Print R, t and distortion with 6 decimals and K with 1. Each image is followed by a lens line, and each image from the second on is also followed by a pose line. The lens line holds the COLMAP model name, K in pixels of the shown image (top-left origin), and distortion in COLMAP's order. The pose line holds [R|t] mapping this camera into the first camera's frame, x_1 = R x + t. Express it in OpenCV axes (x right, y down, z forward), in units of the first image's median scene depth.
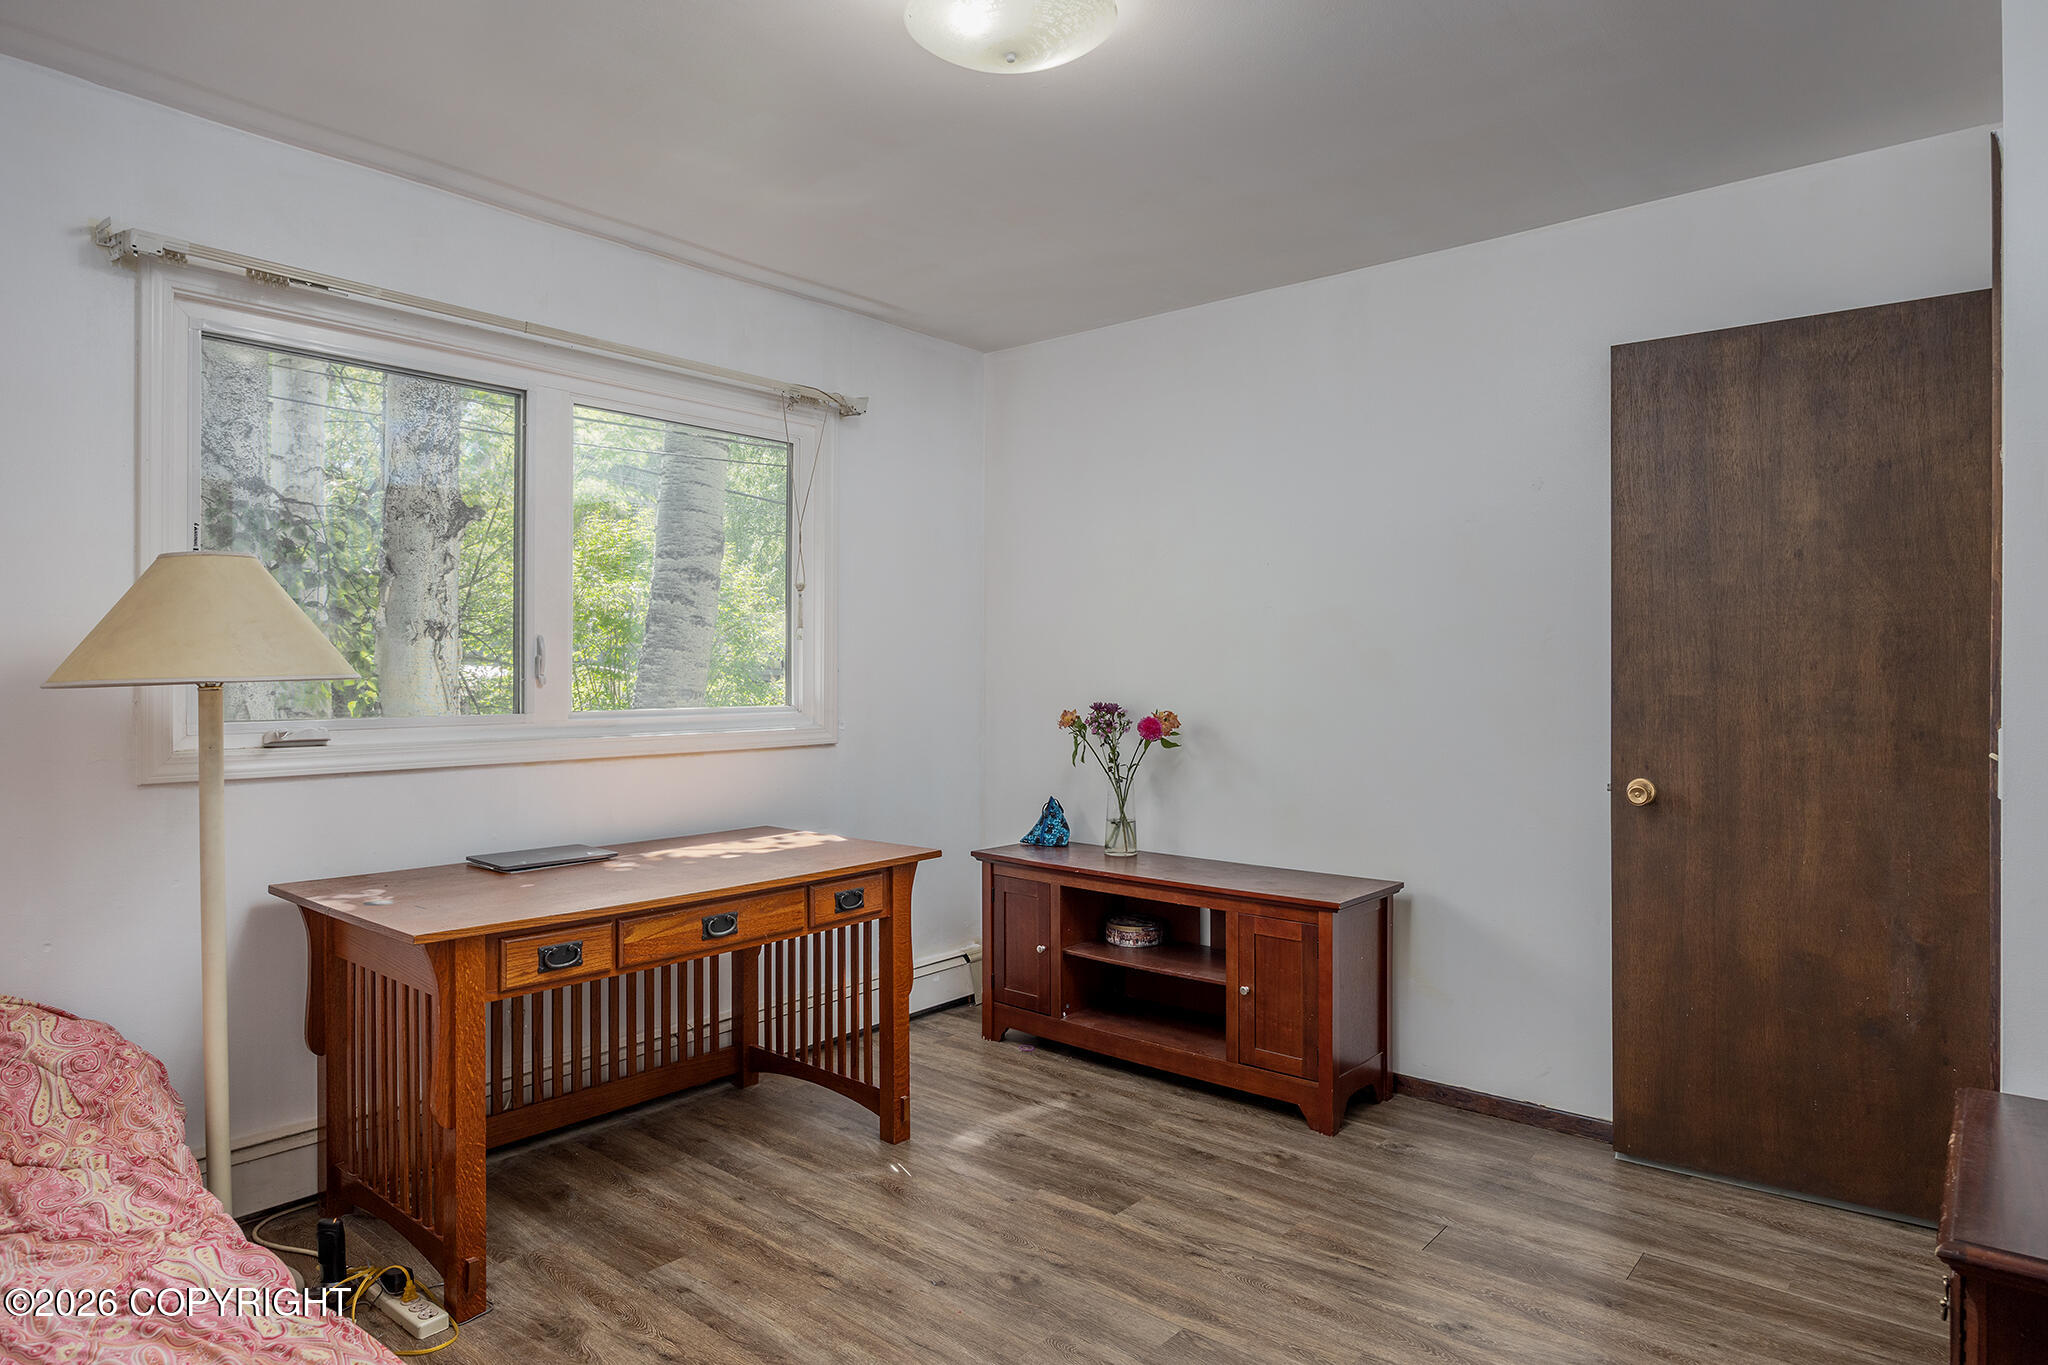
lens RADIAL K [[1214.3, 0, 1014.2], [0, 1214.3, 675.8], [0, 0, 1]] dist [-0.000902, 0.000438]
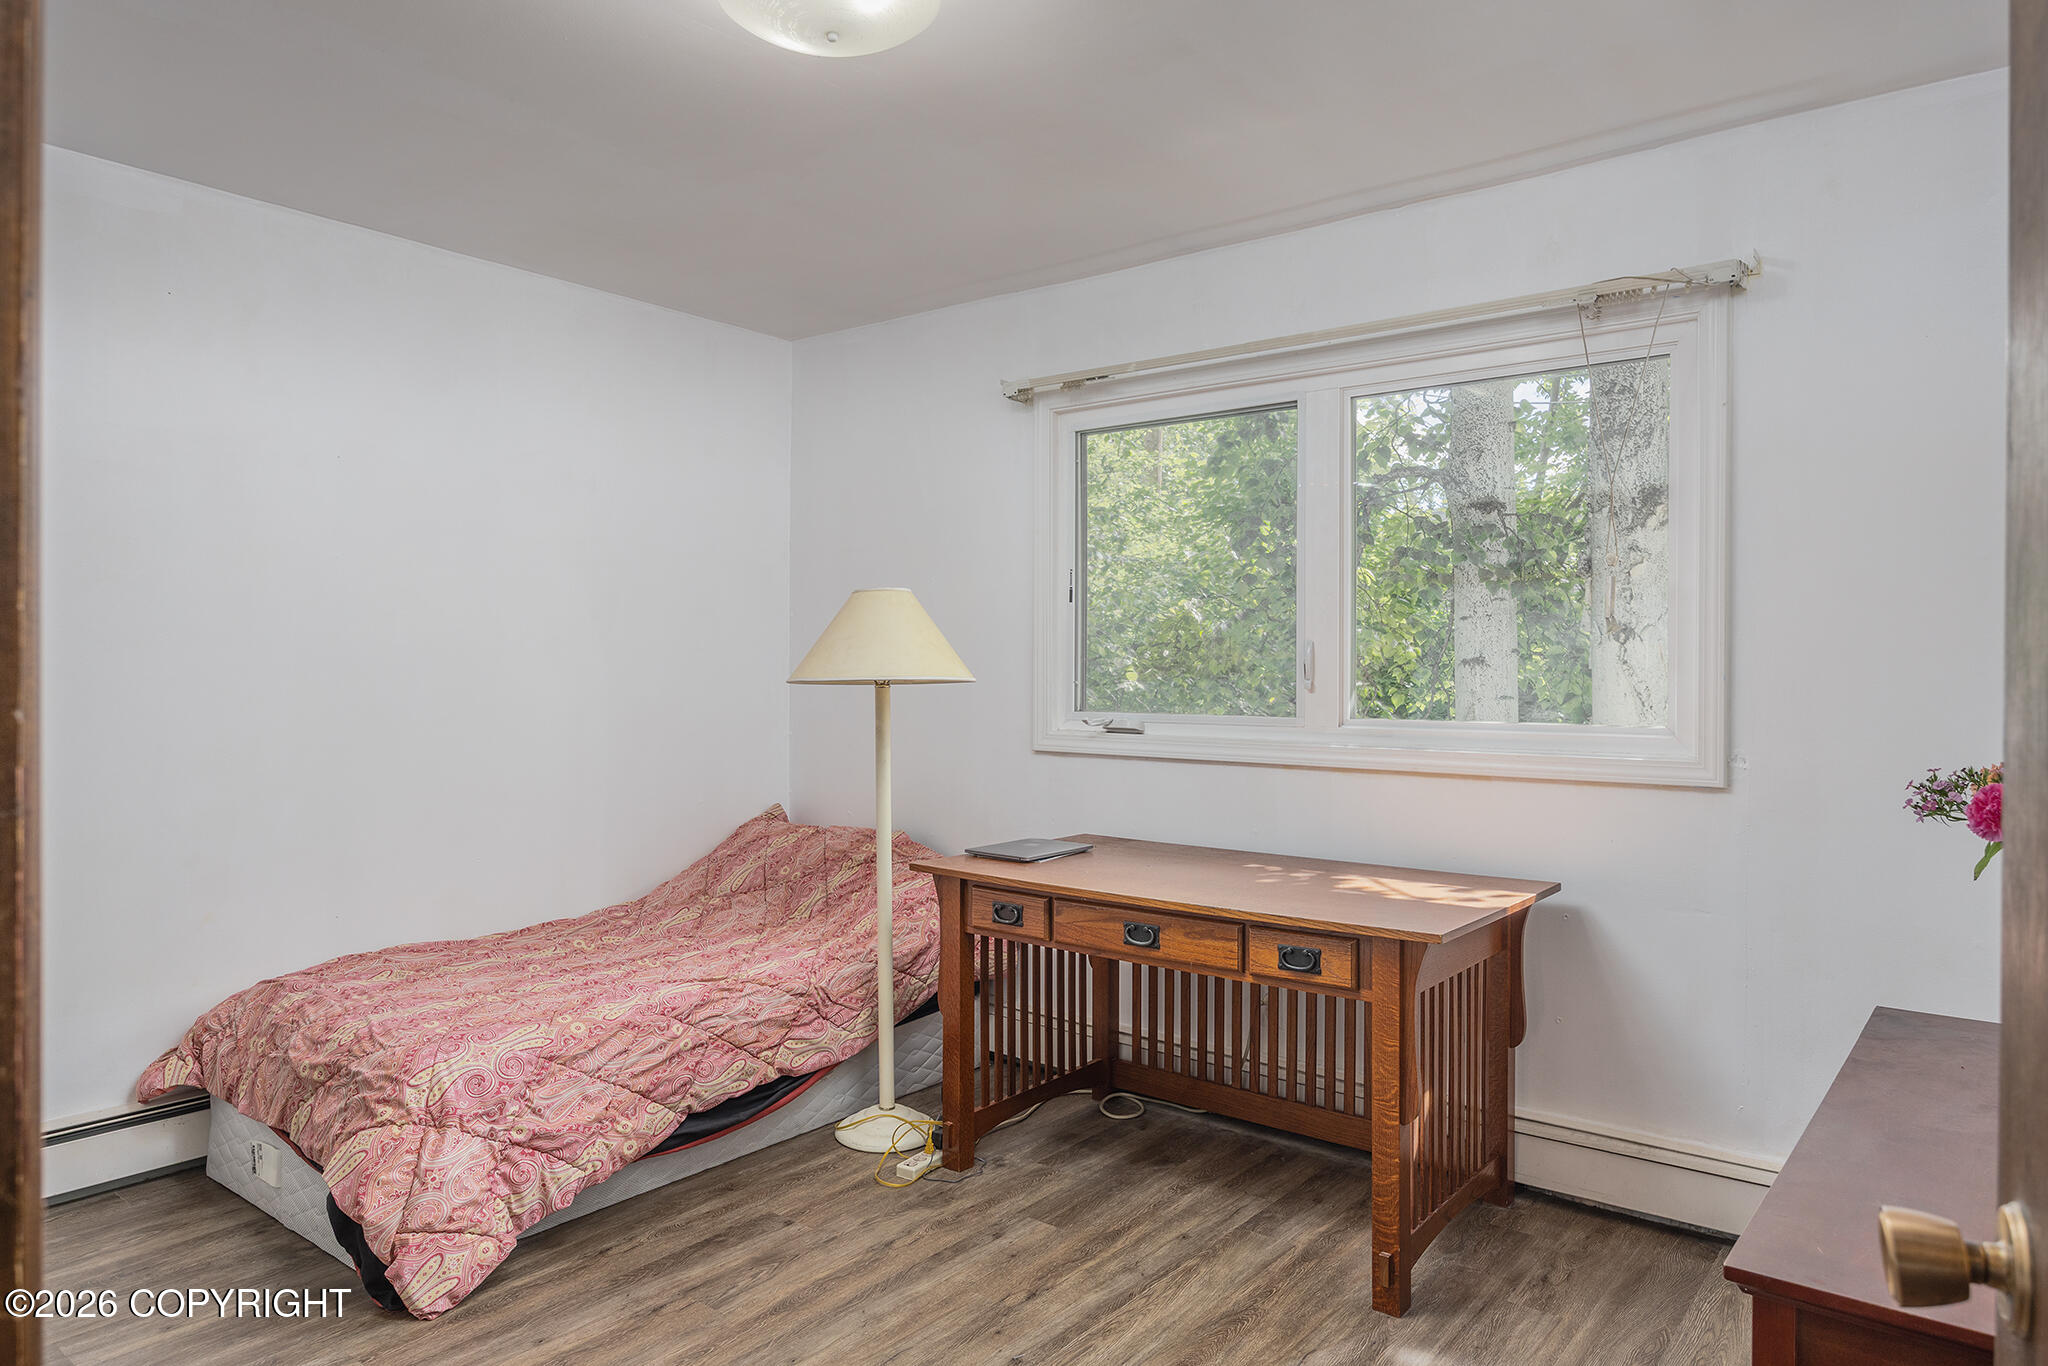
lens RADIAL K [[1279.7, 0, 1018.8], [0, 1279.7, 679.3], [0, 0, 1]] dist [-0.007629, -0.001859]
pose [[0.026601, 0.005898, -0.999629, 0.743448], [-0.009771, 0.999936, 0.005640, -0.005135], [0.999598, 0.009618, 0.026657, 0.826024]]
